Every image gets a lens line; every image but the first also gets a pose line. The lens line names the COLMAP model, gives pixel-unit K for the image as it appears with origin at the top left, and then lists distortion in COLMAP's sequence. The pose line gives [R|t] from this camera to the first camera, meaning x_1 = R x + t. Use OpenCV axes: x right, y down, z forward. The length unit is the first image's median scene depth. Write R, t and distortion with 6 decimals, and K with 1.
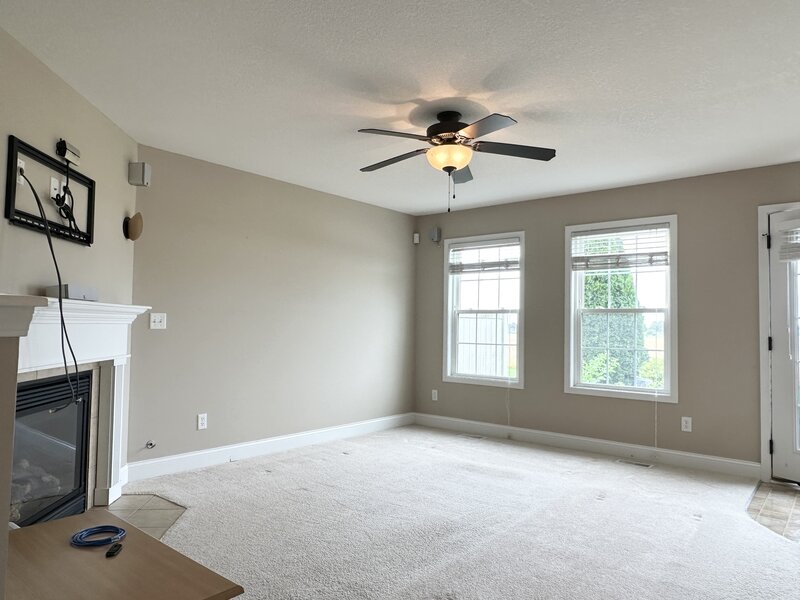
lens RADIAL K [[541.4, 0, 408.0], [0, 541.4, 301.4], [0, 0, 1]] dist [-0.002423, -0.000836]
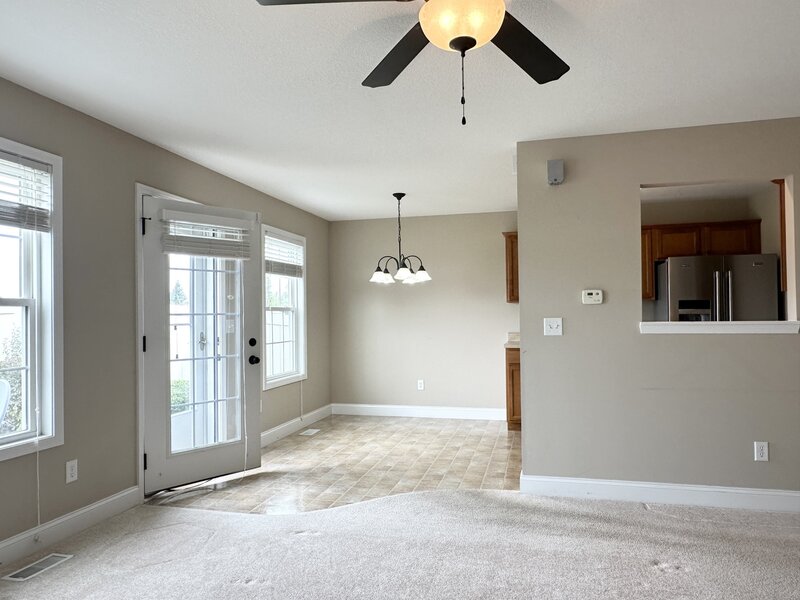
lens RADIAL K [[548.9, 0, 398.1], [0, 548.9, 309.9], [0, 0, 1]] dist [-0.003051, 0.000305]
pose [[-0.411778, 0.000964, 0.911284, -0.320837], [-0.036465, 0.999181, -0.017534, 0.024123], [-0.910554, -0.040450, -0.411405, 1.041062]]
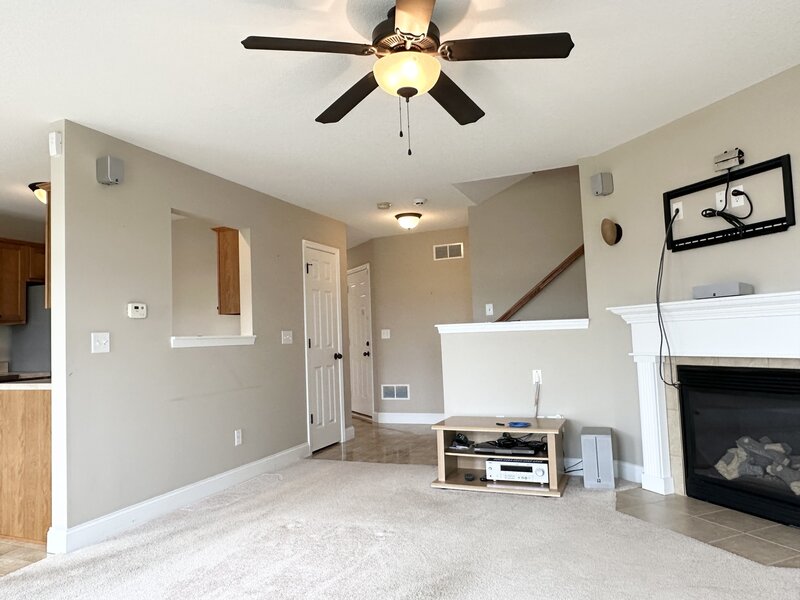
lens RADIAL K [[548.9, 0, 398.1], [0, 548.9, 309.9], [0, 0, 1]] dist [-0.003051, 0.000305]
pose [[-0.956129, 0.008705, -0.292816, 0.236854], [0.038479, 0.994630, -0.096076, 0.073490], [0.290407, -0.103128, -0.951330, 1.326578]]
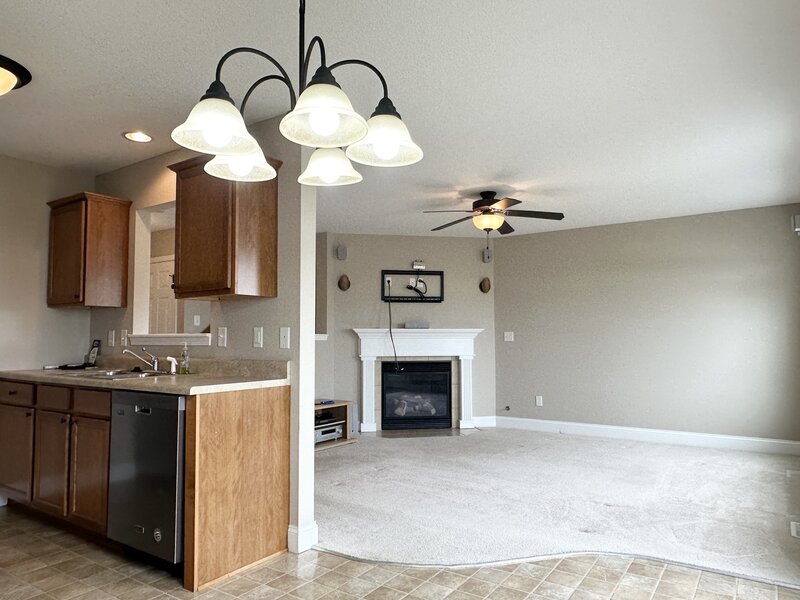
lens RADIAL K [[548.9, 0, 398.1], [0, 548.9, 309.9], [0, 0, 1]] dist [-0.003051, 0.000305]
pose [[0.086601, -0.066133, -0.994046, 1.242930], [0.047894, 0.996917, -0.062151, 0.043760], [0.995091, -0.042226, 0.089501, 0.505947]]
